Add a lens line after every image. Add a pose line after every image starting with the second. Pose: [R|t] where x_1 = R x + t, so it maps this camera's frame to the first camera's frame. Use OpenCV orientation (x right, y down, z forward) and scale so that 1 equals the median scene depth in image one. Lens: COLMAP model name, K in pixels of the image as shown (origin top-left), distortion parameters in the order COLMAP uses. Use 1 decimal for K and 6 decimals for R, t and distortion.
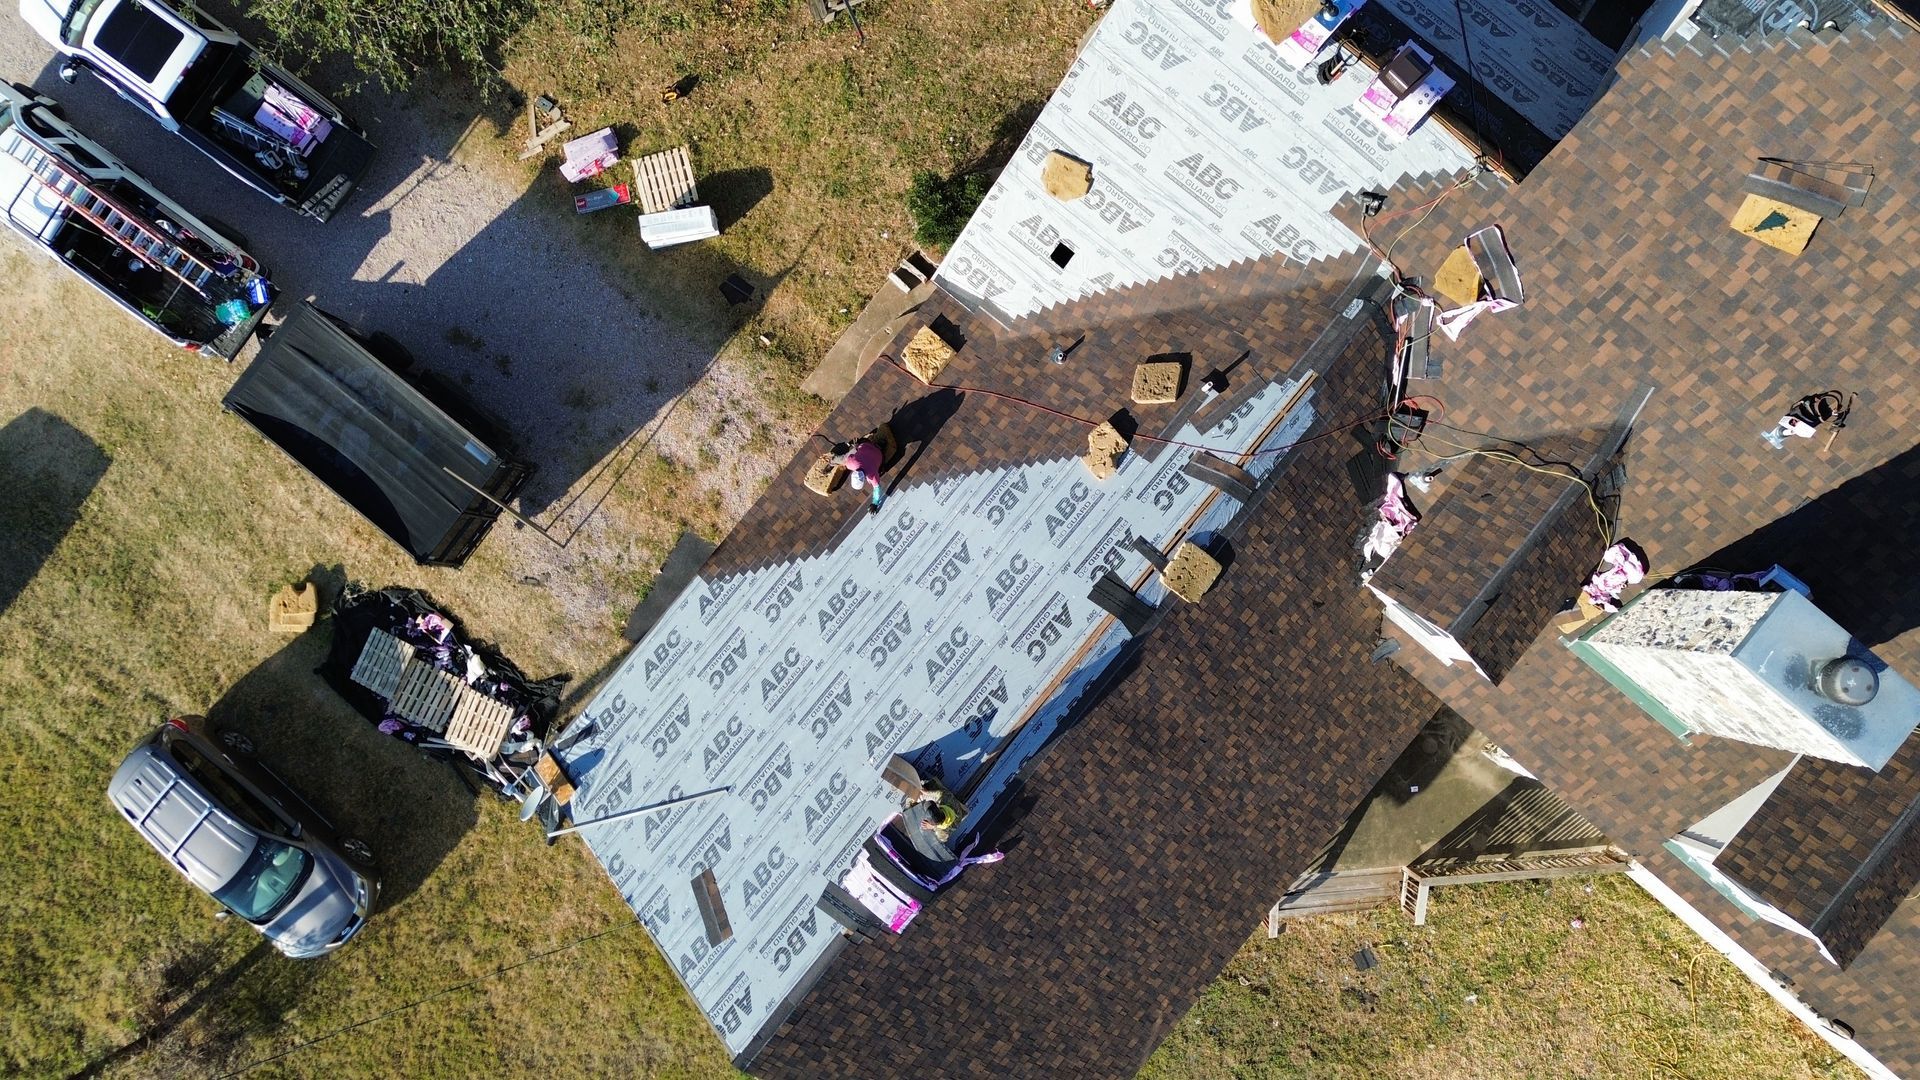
lens RADIAL K [[1372.2, 0, 968.3], [0, 1372.2, 546.8], [0, 0, 1]] dist [0.076795, -0.065670]
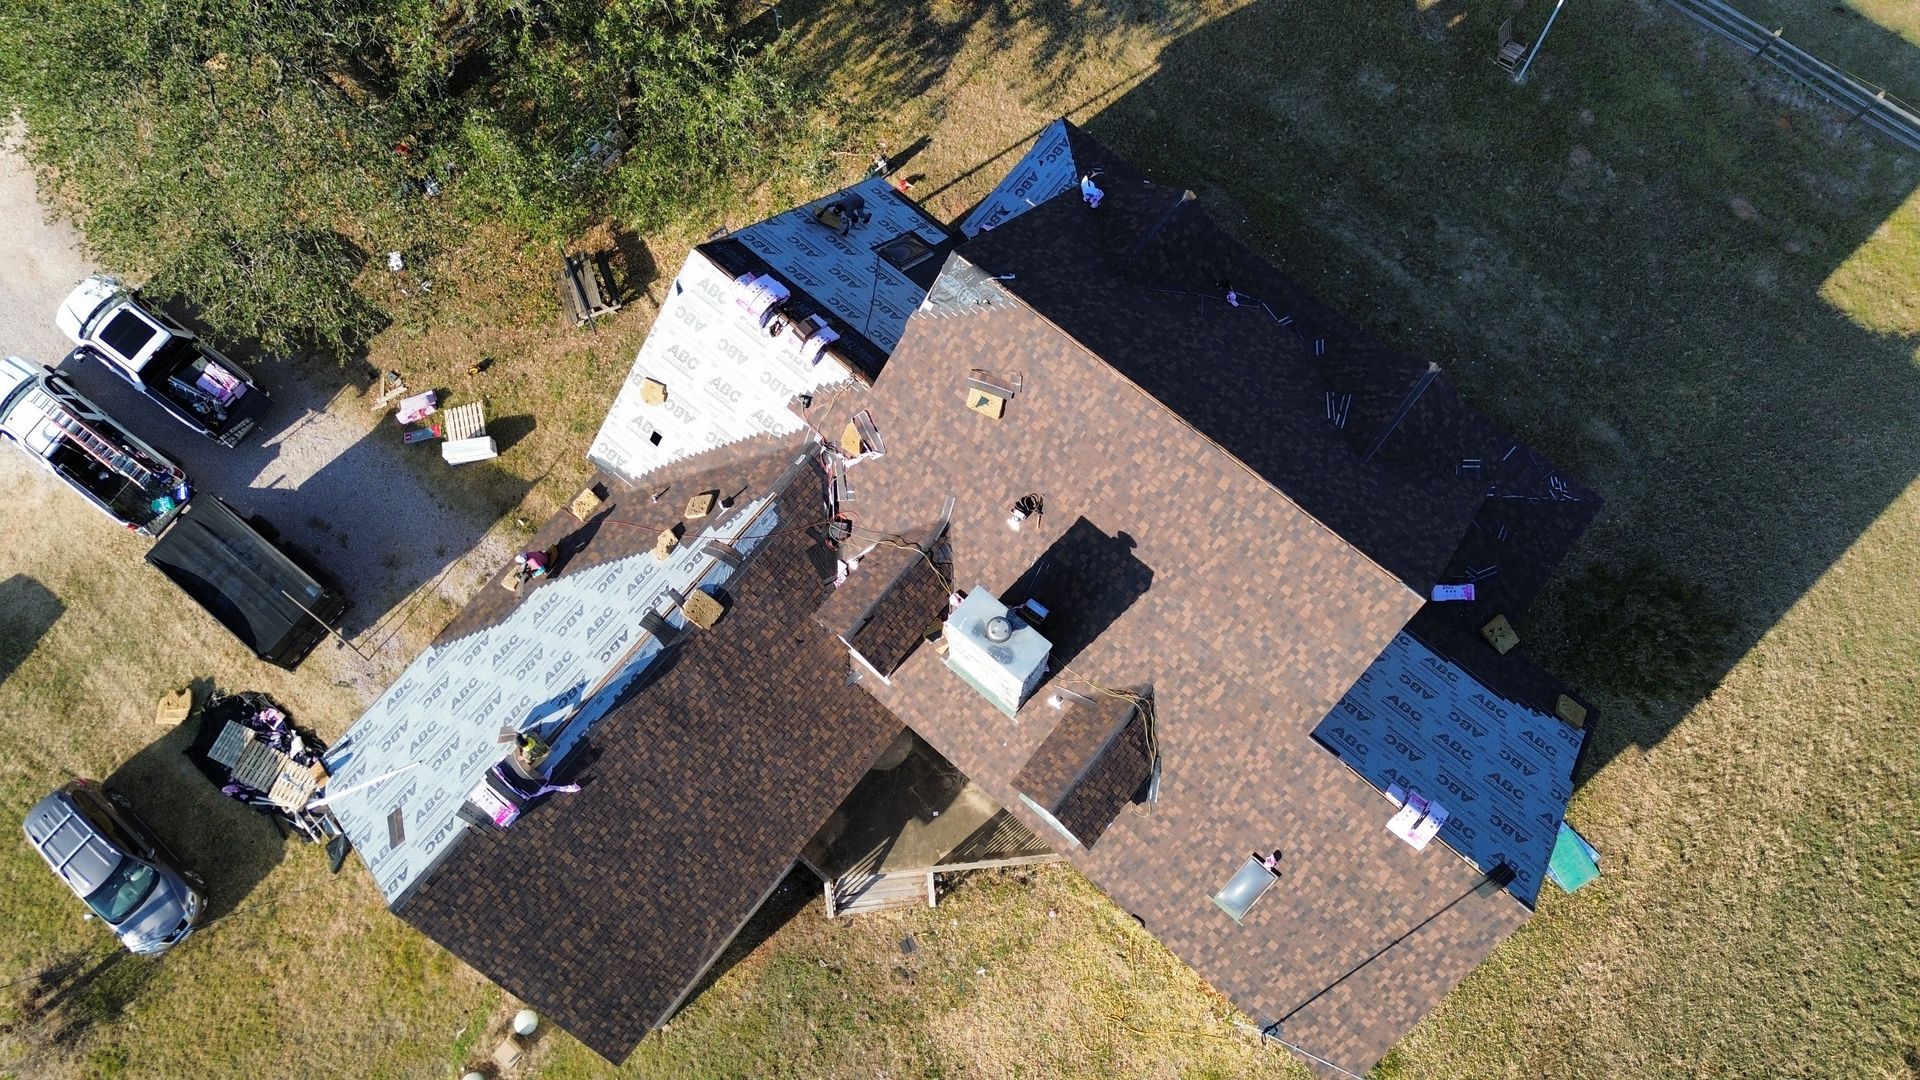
lens RADIAL K [[1364.1, 0, 951.5], [0, 1364.1, 533.5], [0, 0, 1]] dist [0.080993, -0.067788]
pose [[0.999998, -0.000103, -0.001871, 0.416795], [-0.000385, 0.965912, -0.258870, 0.320092], [0.001834, 0.258870, 0.965910, -0.559364]]
